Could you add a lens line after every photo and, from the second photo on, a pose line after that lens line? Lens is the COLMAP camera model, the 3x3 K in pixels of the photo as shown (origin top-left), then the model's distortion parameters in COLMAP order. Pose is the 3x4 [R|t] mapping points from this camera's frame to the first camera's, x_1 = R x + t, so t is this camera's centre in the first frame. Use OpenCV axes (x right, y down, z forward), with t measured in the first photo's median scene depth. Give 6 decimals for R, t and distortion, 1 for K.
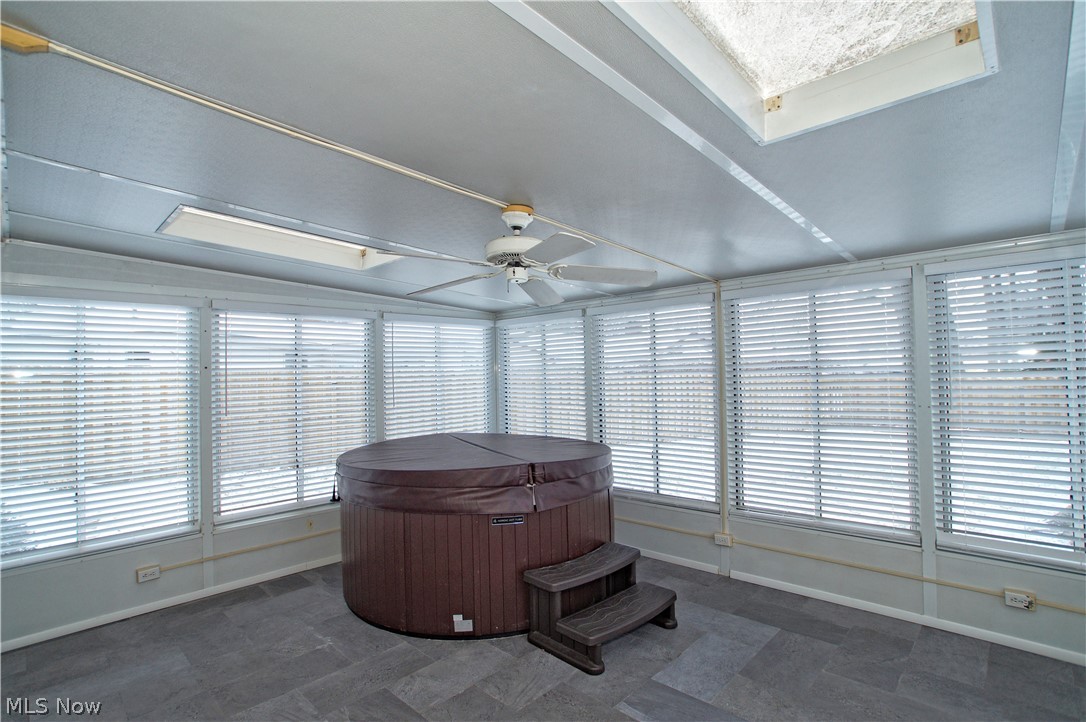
lens RADIAL K [[526.3, 0, 542.5], [0, 526.3, 365.8], [0, 0, 1]] dist [-0.066503, 0.027294]
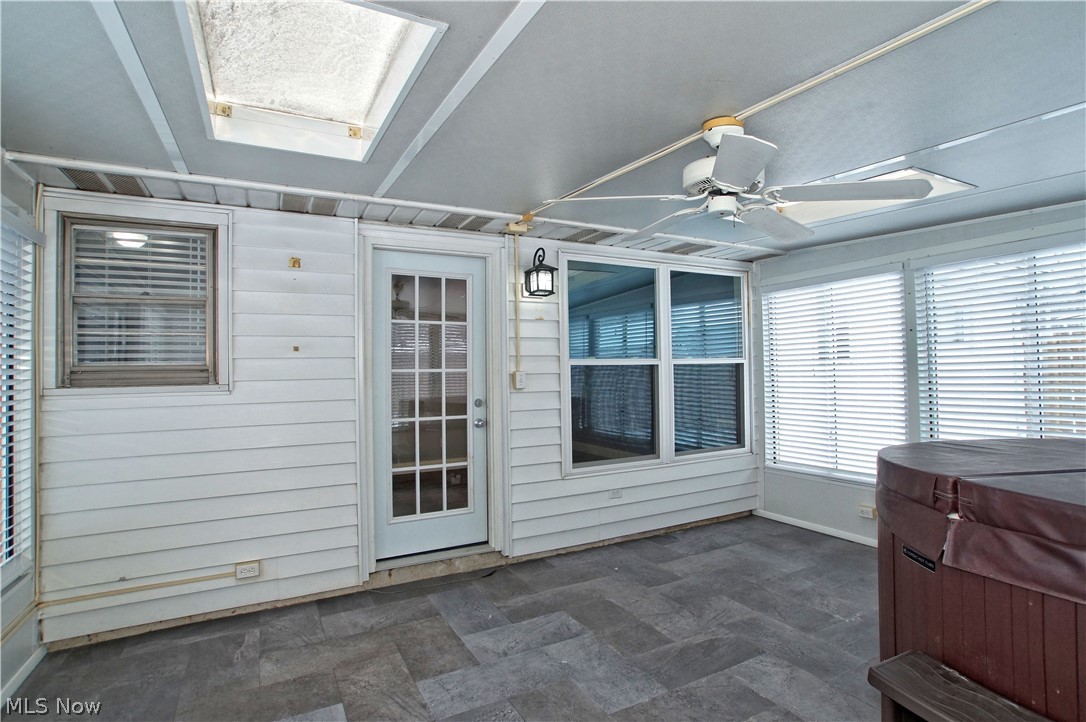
lens RADIAL K [[526.3, 0, 539.9], [0, 526.3, 360.0], [0, 0, 1]] dist [-0.066503, 0.027294]
pose [[-0.300155, 0.008629, -0.953851, 0.685449], [0.041025, 0.999151, -0.003871, 0.049726], [0.953008, -0.040294, -0.300254, 0.820416]]
